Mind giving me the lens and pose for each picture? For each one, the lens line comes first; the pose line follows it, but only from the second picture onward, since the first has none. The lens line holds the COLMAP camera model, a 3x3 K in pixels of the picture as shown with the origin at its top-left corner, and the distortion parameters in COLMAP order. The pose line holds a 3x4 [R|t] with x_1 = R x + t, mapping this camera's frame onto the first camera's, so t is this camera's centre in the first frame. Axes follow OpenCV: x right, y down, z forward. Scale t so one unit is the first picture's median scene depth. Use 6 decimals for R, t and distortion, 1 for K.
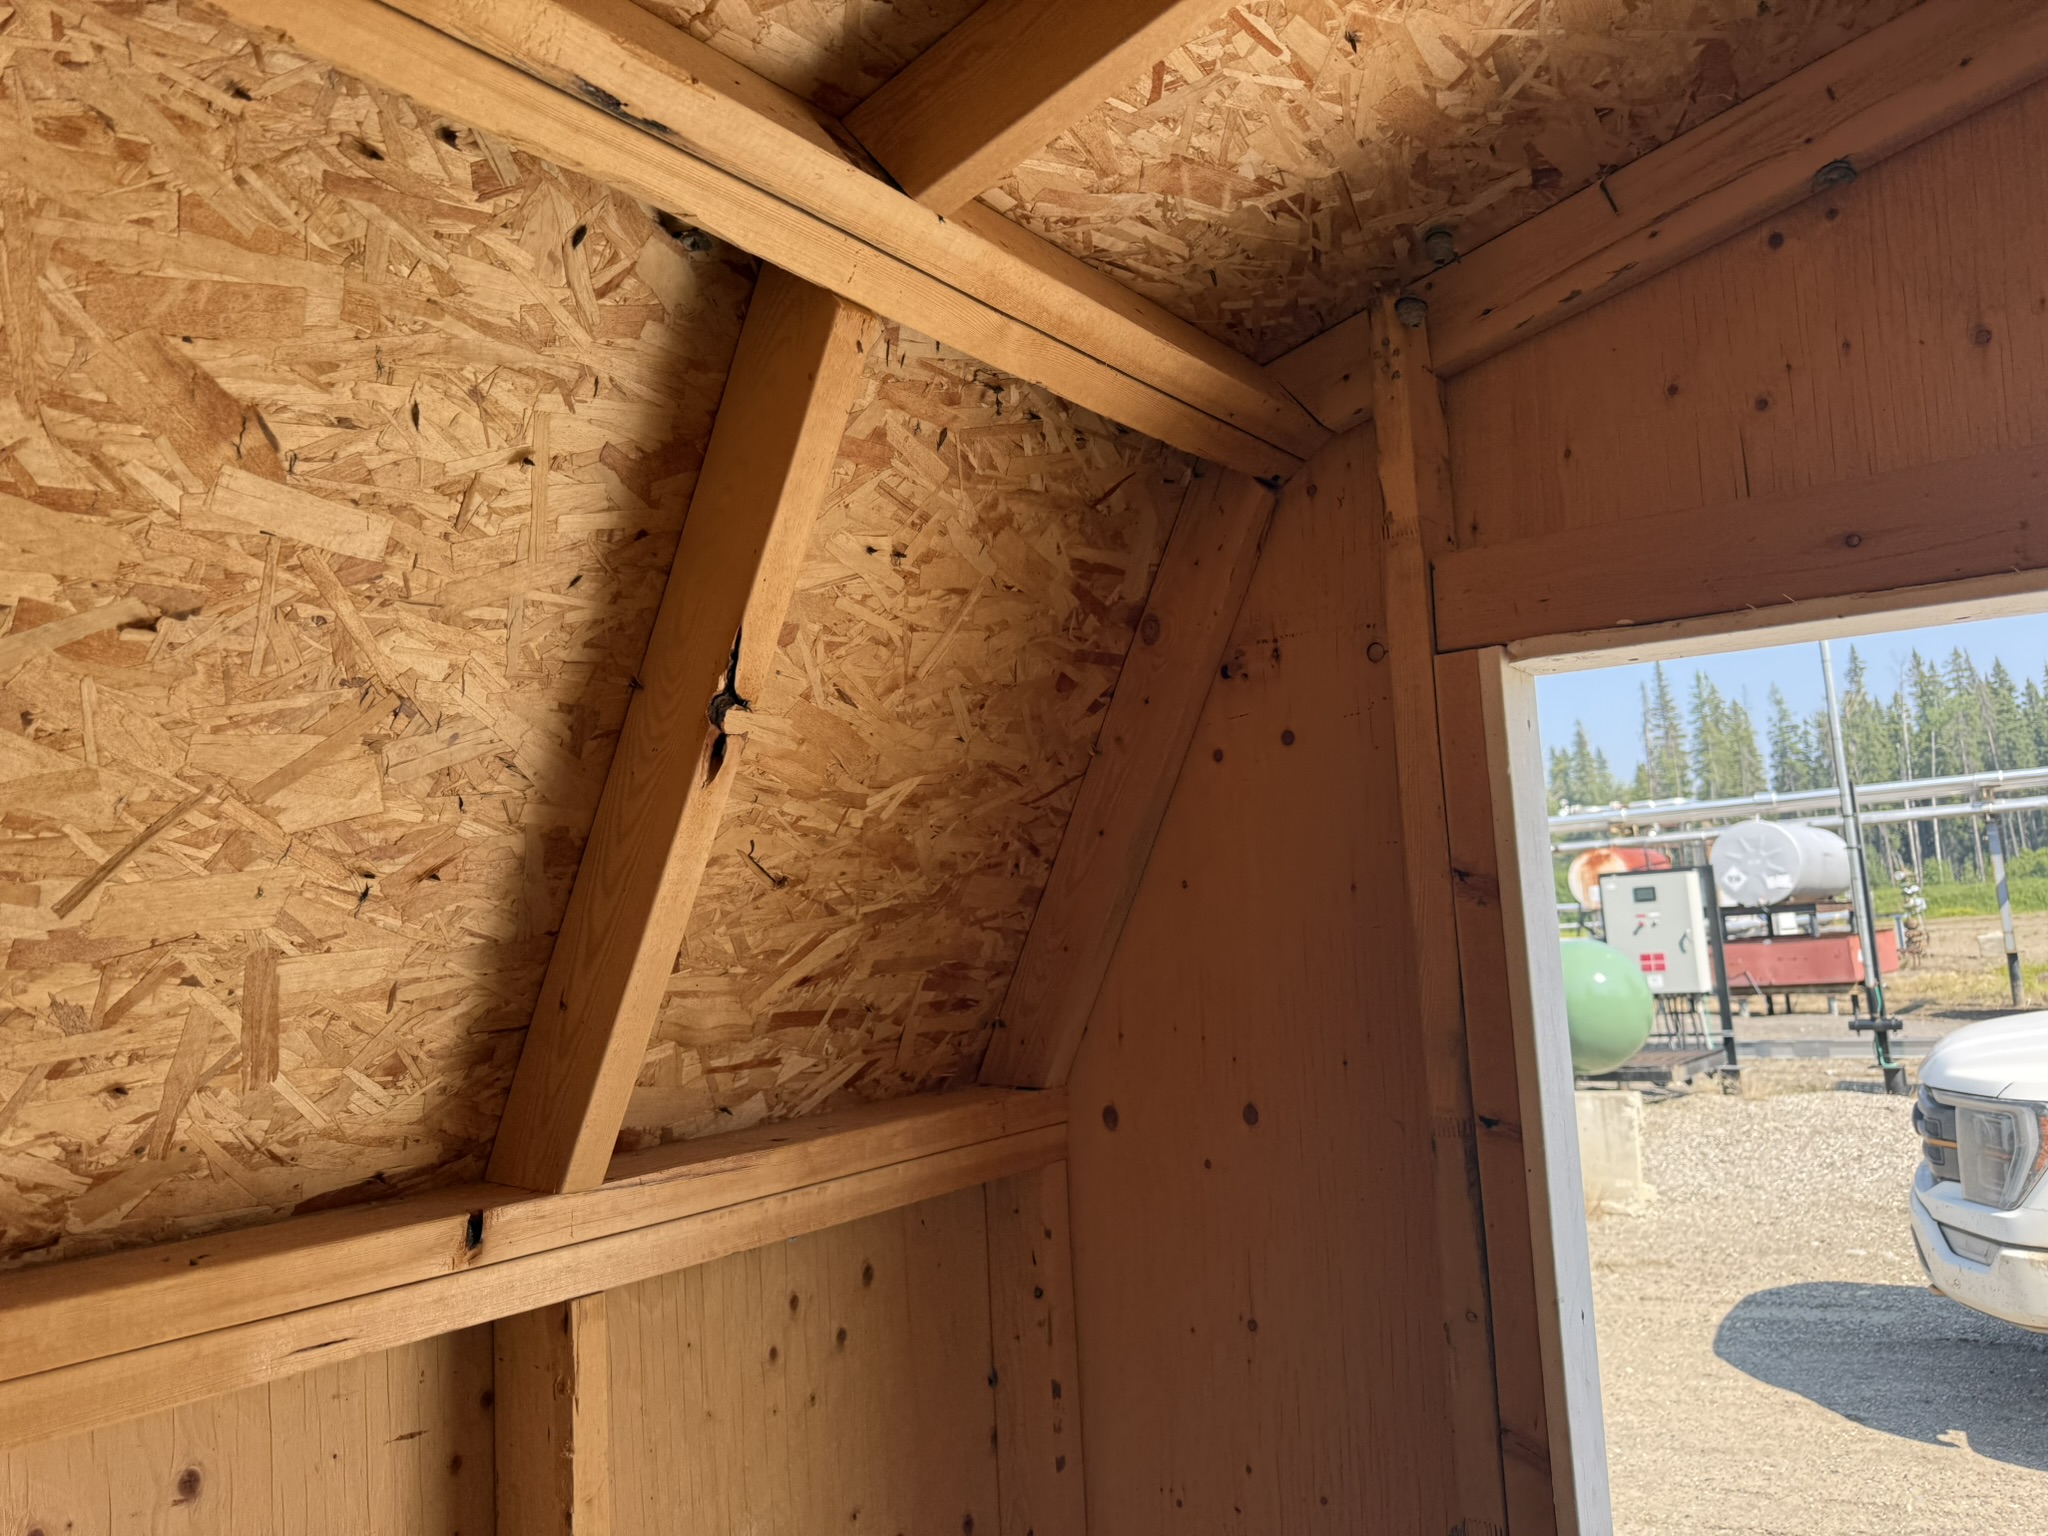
lens RADIAL K [[1478.2, 0, 1008.8], [0, 1478.2, 771.6], [0, 0, 1]] dist [0.044281, -0.058195]
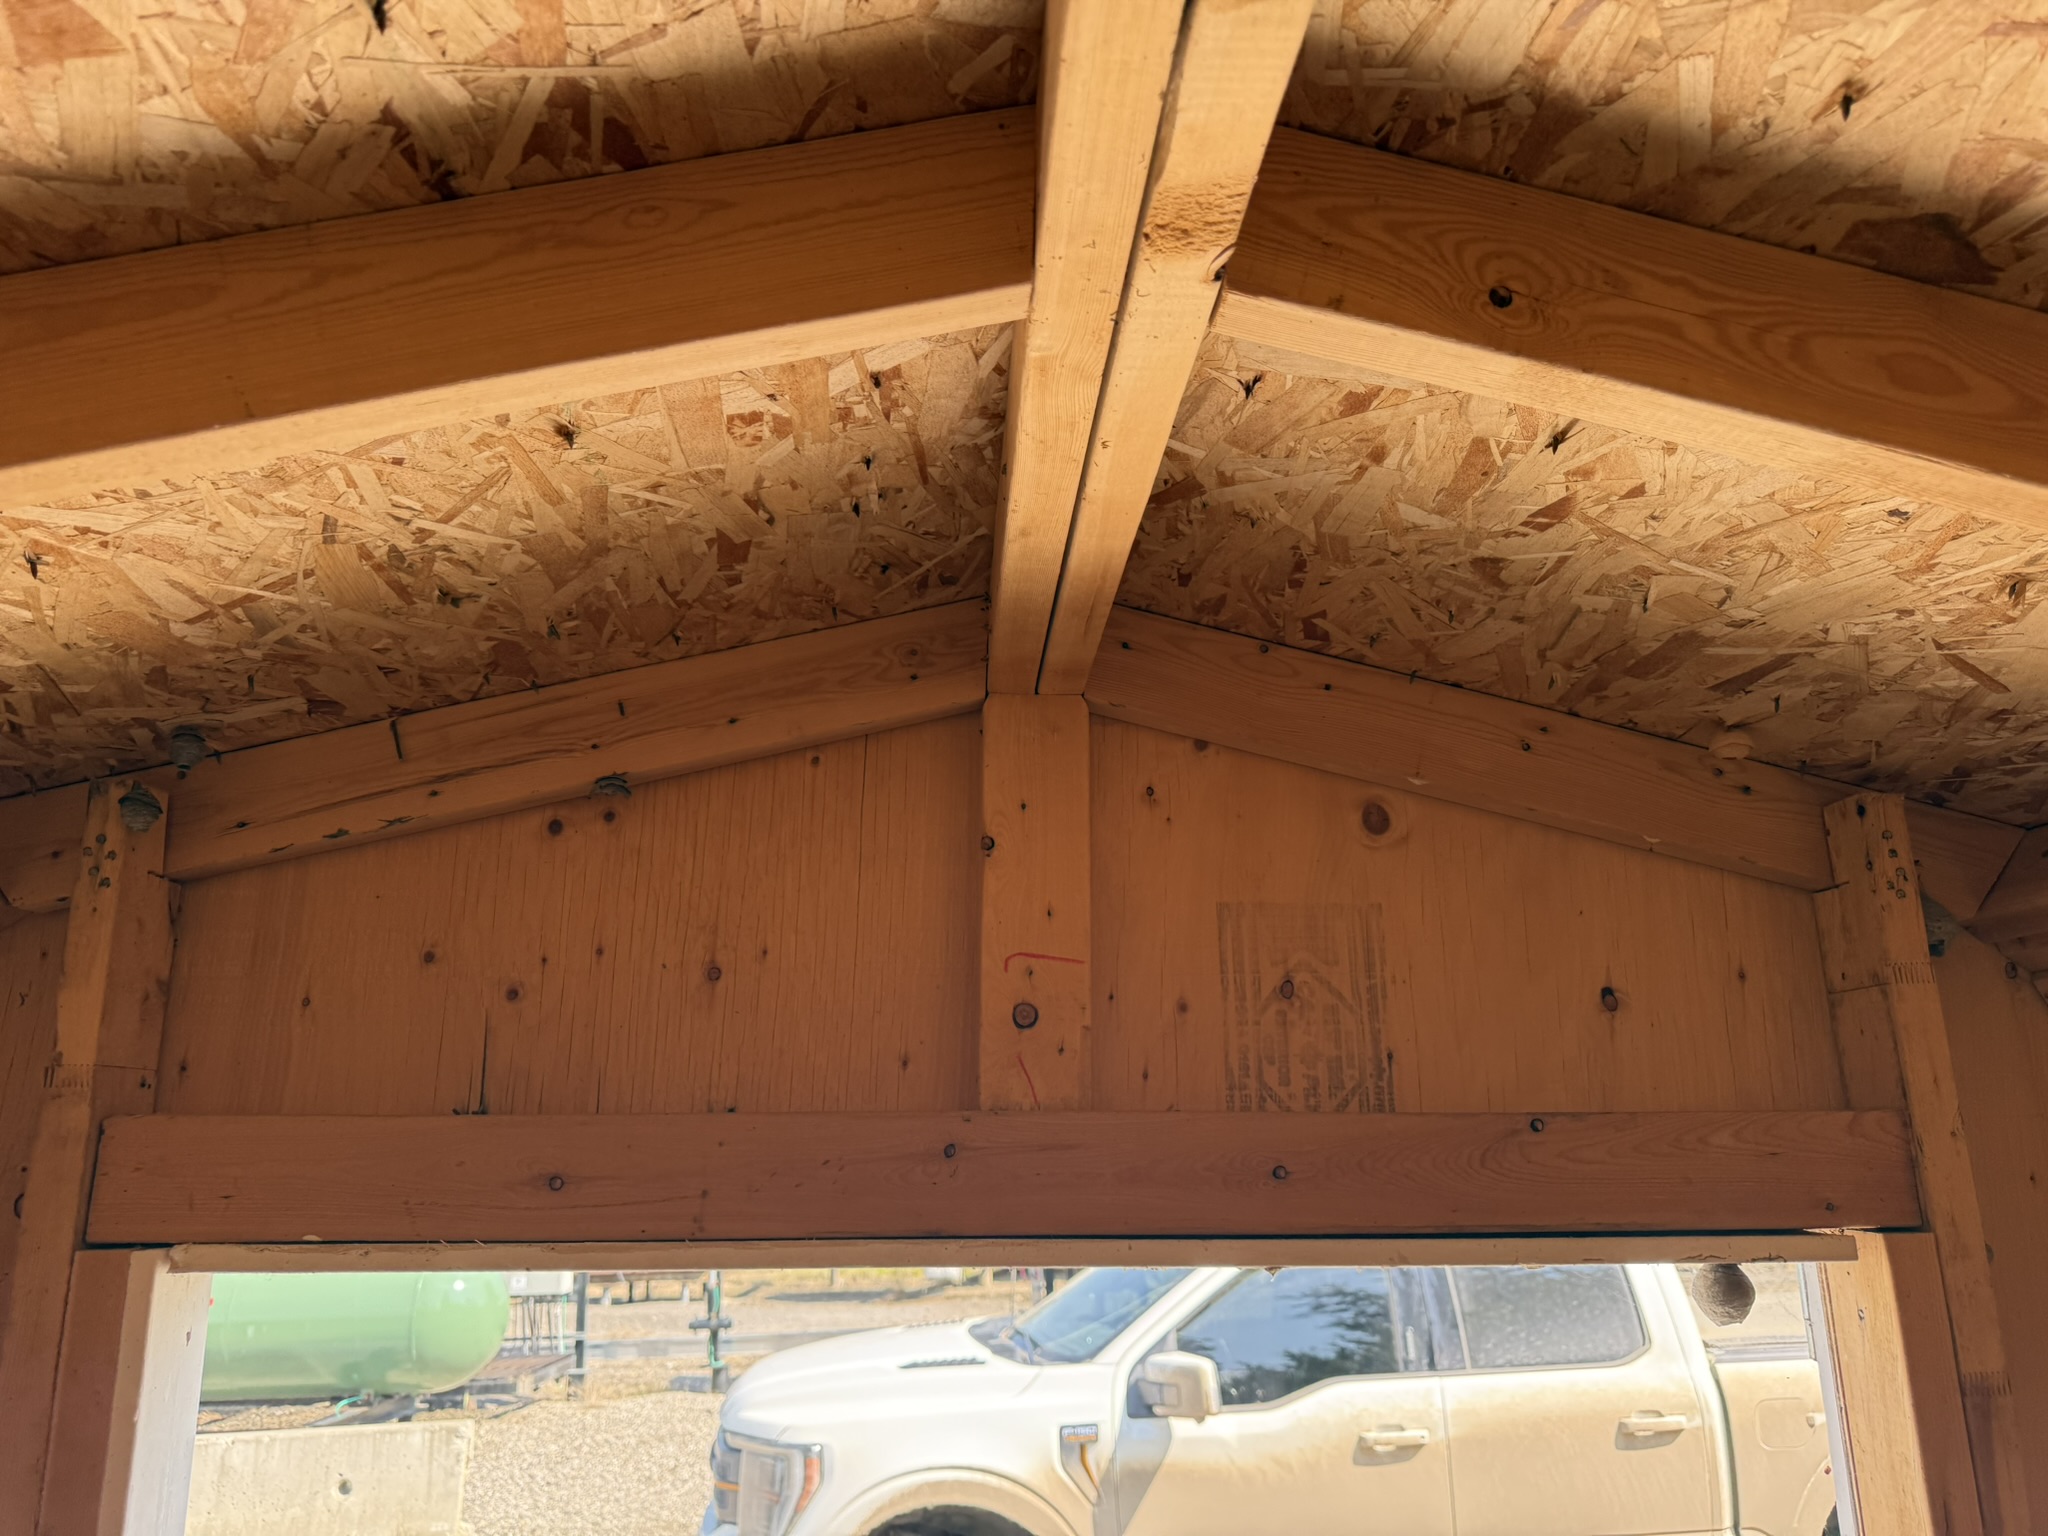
lens RADIAL K [[1478.2, 0, 1024.6], [0, 1478.2, 768.3], [0, 0, 1]] dist [0.044281, -0.058195]
pose [[0.765222, 0.194598, 0.613651, 0.130741], [-0.096226, 0.977085, -0.189855, -0.219241], [-0.636535, 0.086232, 0.766412, 0.040926]]
